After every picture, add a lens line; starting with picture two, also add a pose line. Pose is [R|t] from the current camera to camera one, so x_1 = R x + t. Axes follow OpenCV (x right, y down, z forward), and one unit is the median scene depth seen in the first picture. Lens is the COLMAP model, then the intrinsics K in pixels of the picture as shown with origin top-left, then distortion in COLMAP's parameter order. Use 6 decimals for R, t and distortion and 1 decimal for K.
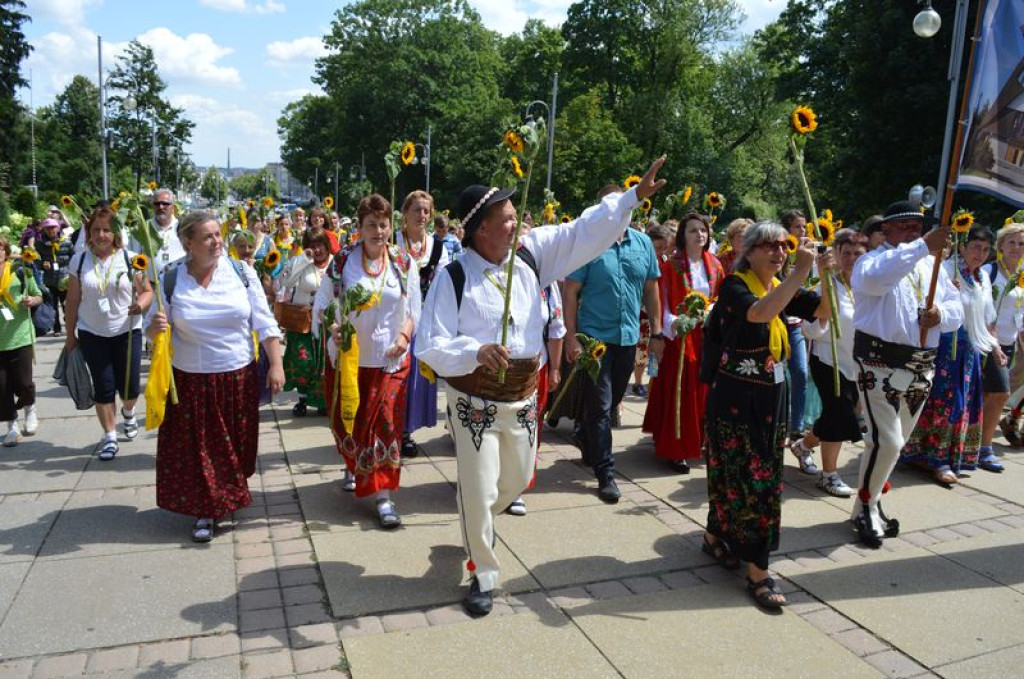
lens RADIAL K [[814.9, 0, 507.6], [0, 814.9, 355.7], [0, 0, 1]] dist [-0.082733, 0.006013]
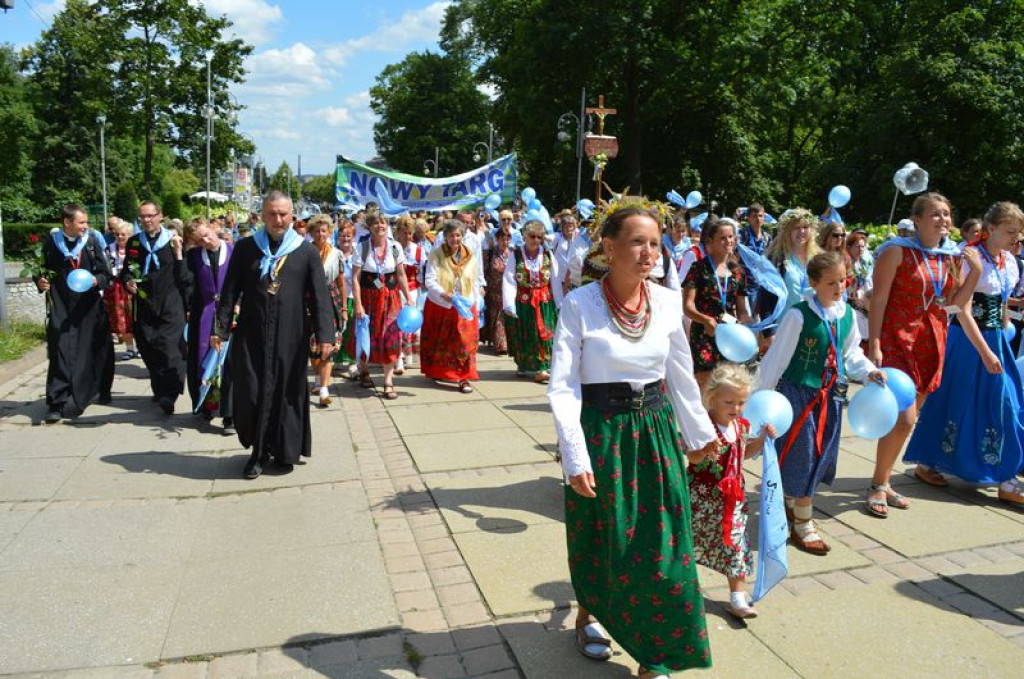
lens RADIAL K [[821.5, 0, 512.0], [0, 821.5, 339.5], [0, 0, 1]] dist [-0.082297, 0.004915]
pose [[0.997040, -0.000994, -0.076872, -0.110098], [-0.001010, 0.999661, -0.026020, -0.050308], [0.076872, 0.026021, 0.996701, 0.301549]]
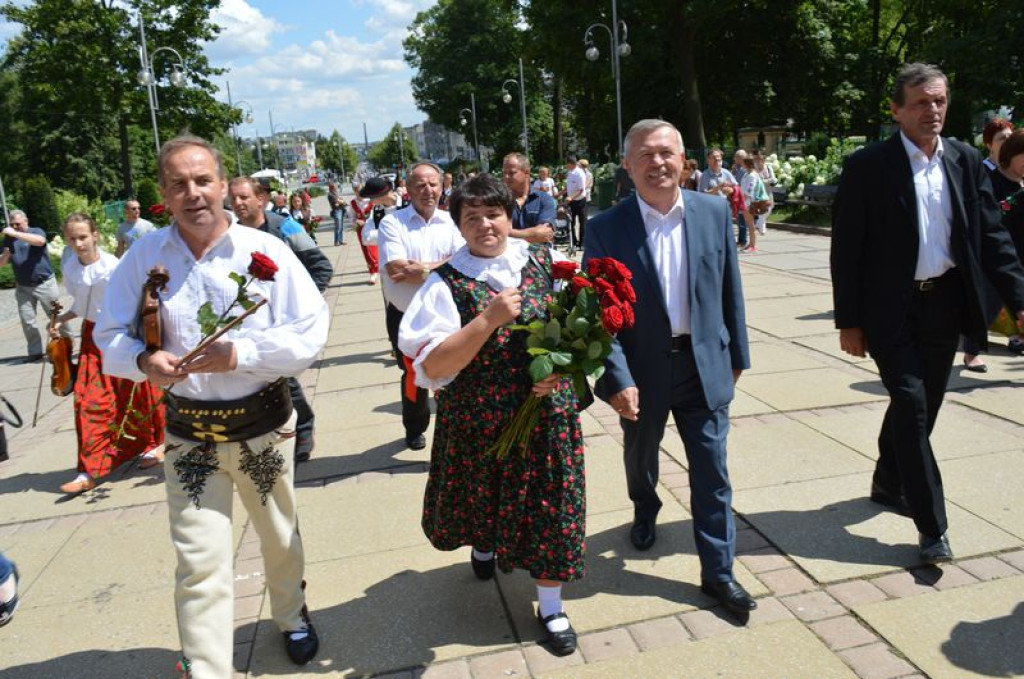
lens RADIAL K [[821.5, 0, 512.0], [0, 821.5, 339.5], [0, 0, 1]] dist [-0.082297, 0.004915]
pose [[0.979753, -0.085773, -0.180906, -0.101967], [0.092759, 0.995221, 0.030502, -0.059289], [0.177425, -0.046665, 0.983027, 0.358662]]
